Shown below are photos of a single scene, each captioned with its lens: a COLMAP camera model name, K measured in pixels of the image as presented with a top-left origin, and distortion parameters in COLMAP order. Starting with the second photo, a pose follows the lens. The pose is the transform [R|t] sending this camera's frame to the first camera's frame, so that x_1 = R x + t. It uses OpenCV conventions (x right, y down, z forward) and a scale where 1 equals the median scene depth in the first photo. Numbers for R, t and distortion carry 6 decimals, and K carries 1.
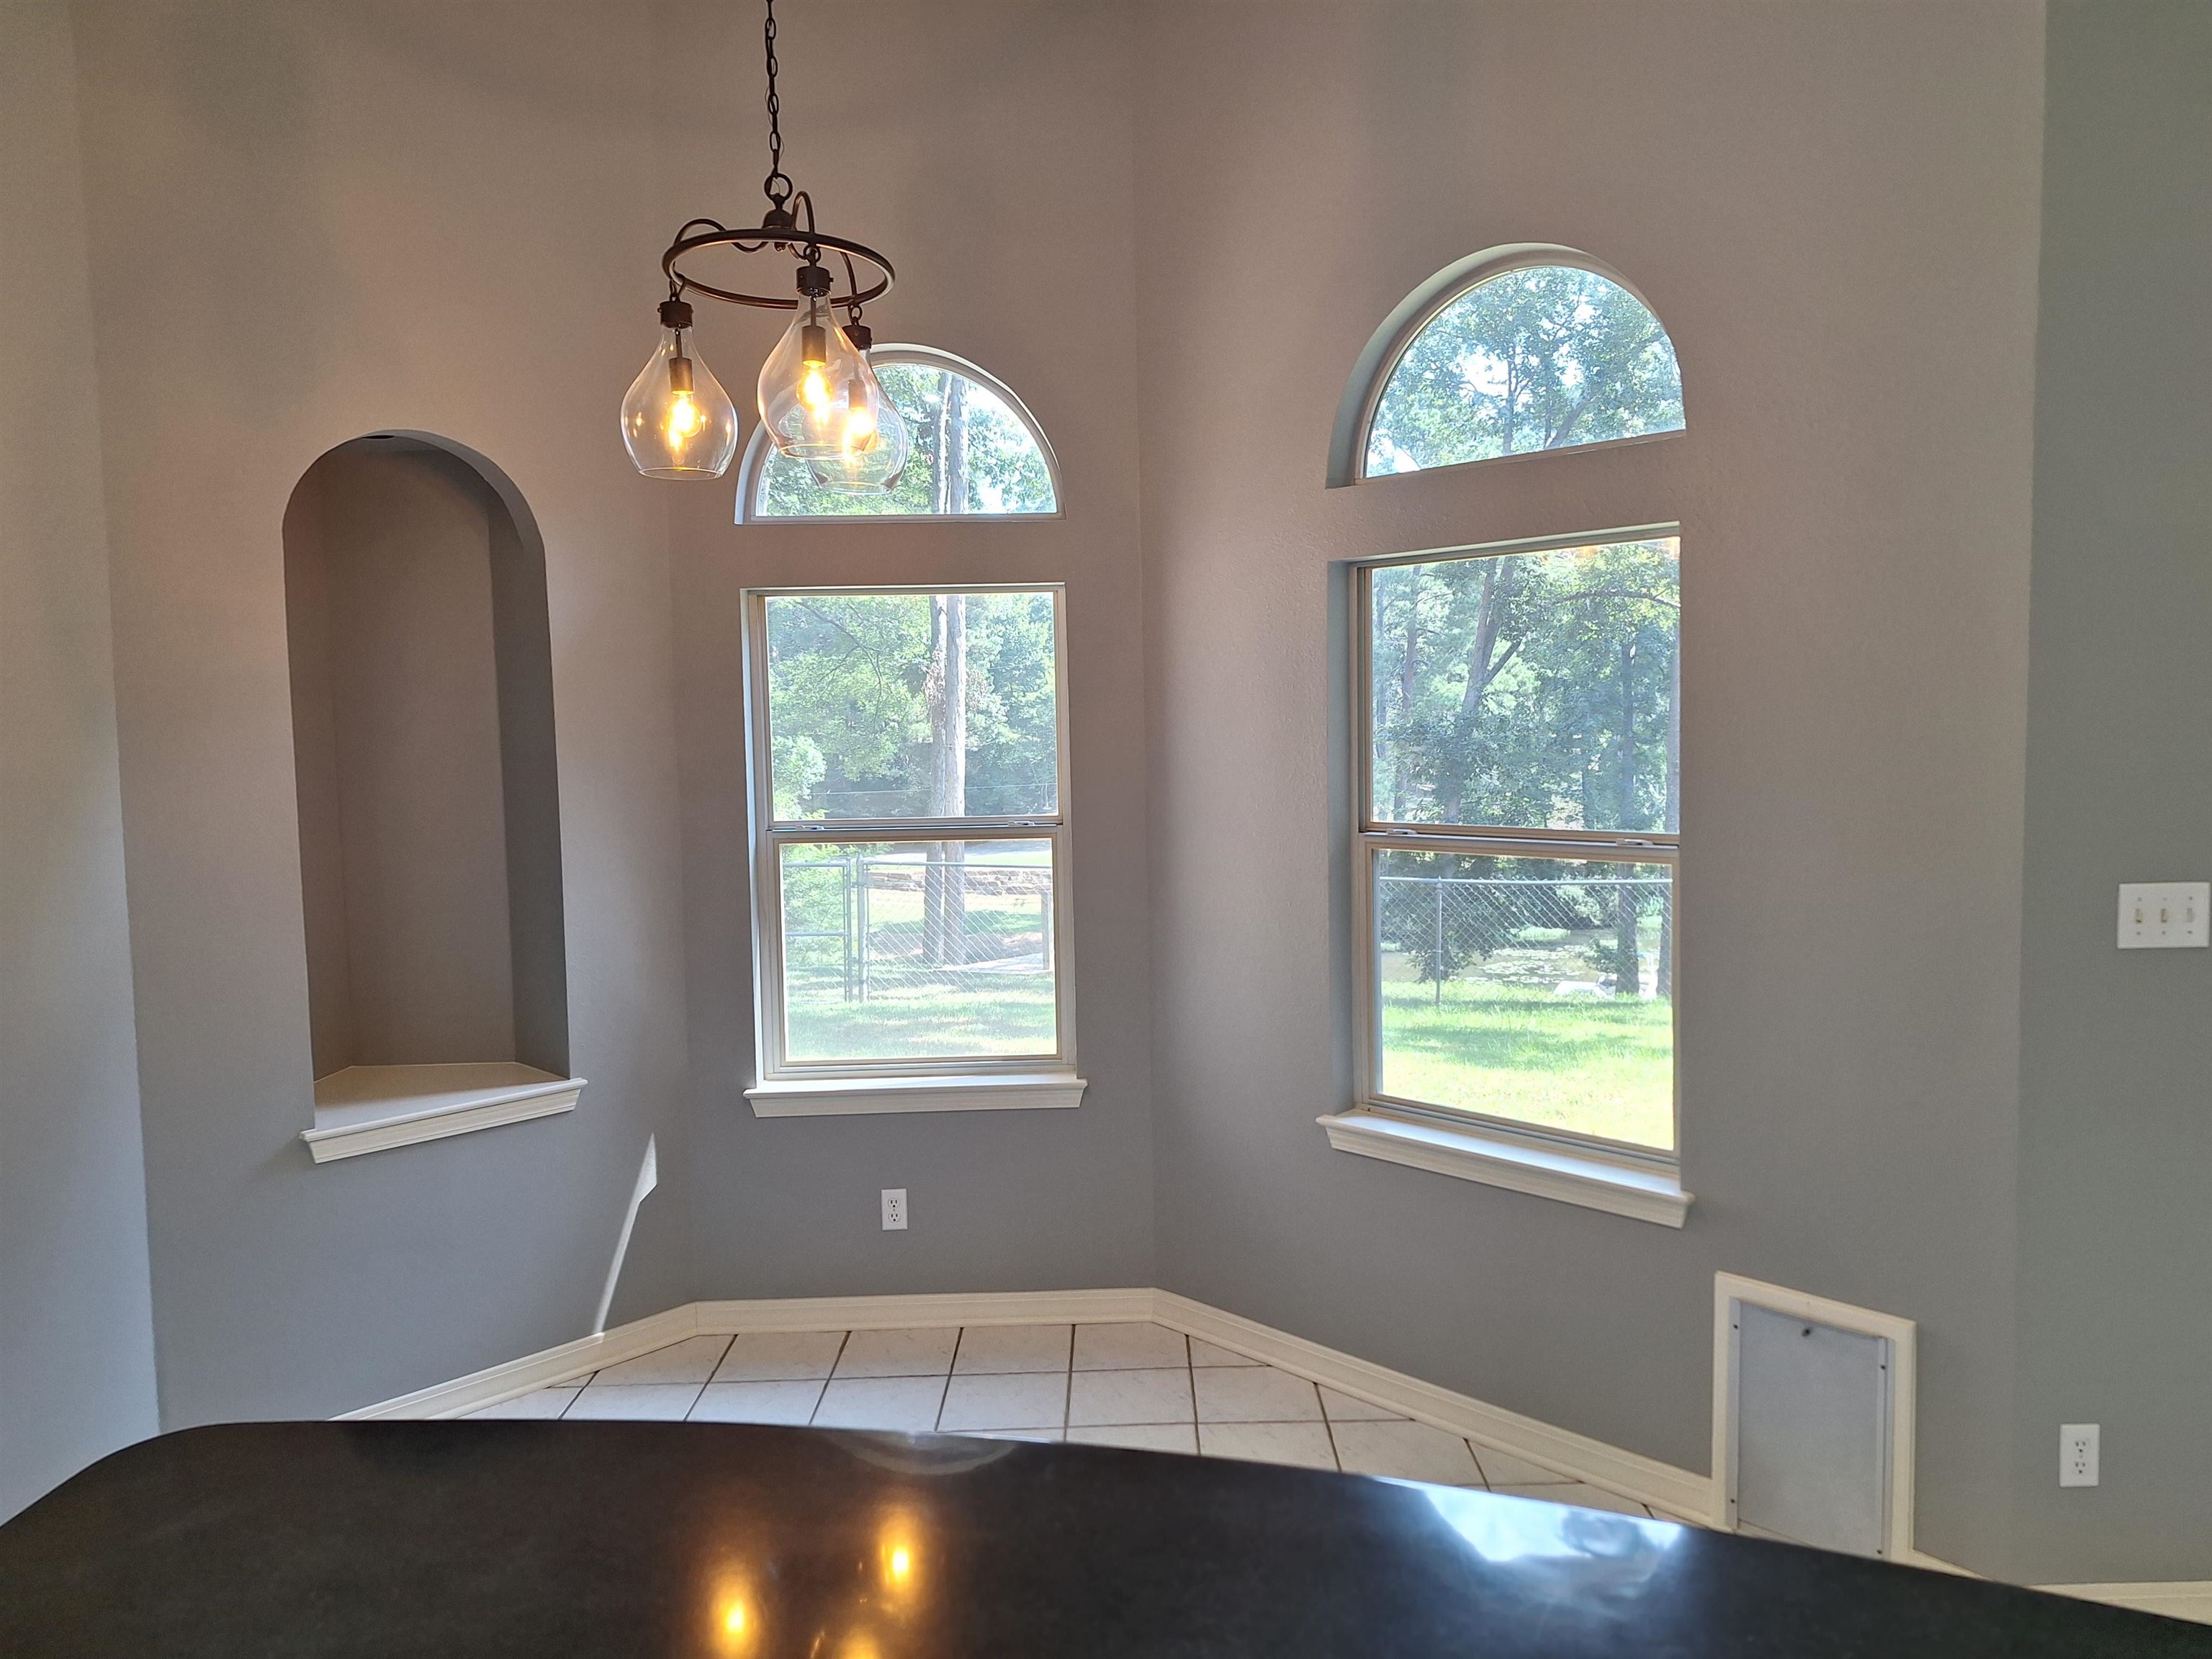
lens RADIAL K [[1553.3, 0, 1126.4], [0, 1553.3, 830.7], [0, 0, 1]] dist [0.069814, -0.064170]
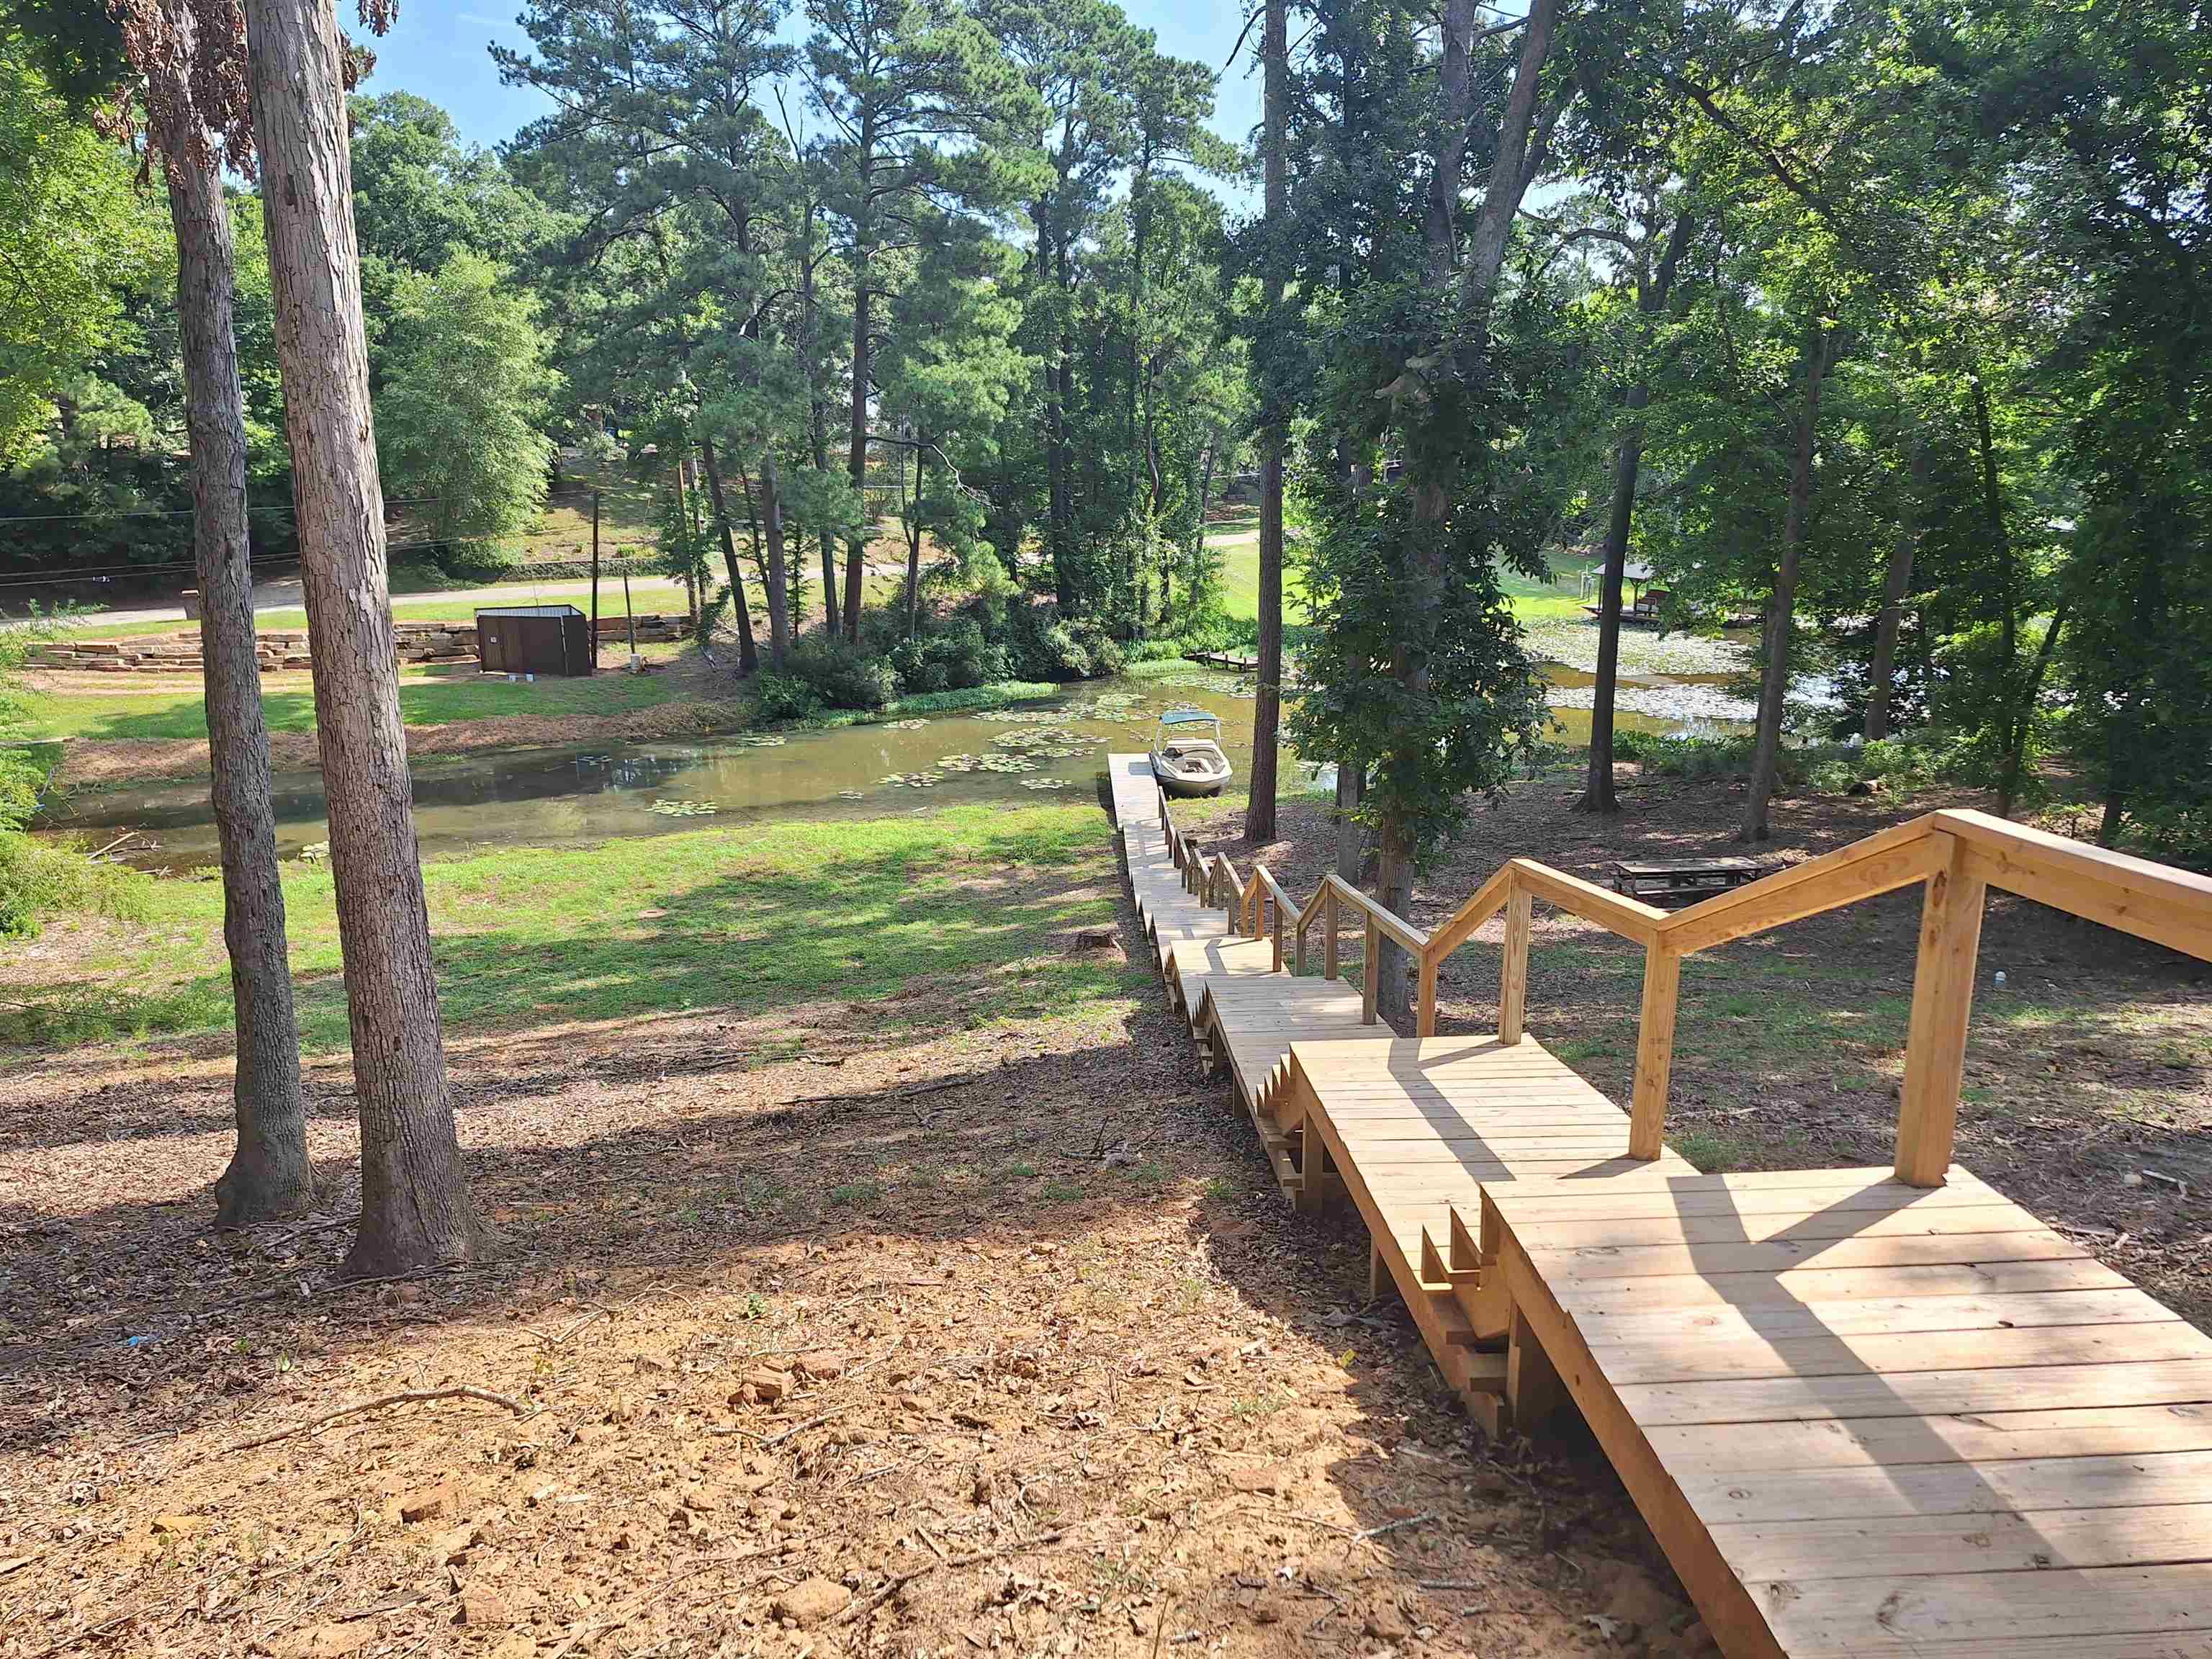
lens RADIAL K [[1553.3, 0, 1116.0], [0, 1553.3, 873.5], [0, 0, 1]] dist [0.069814, -0.064170]
pose [[0.905175, -0.101865, 0.412653, -0.045292], [0.022534, 0.980993, 0.192732, 0.002807], [-0.424442, -0.165158, 0.890265, 0.219539]]
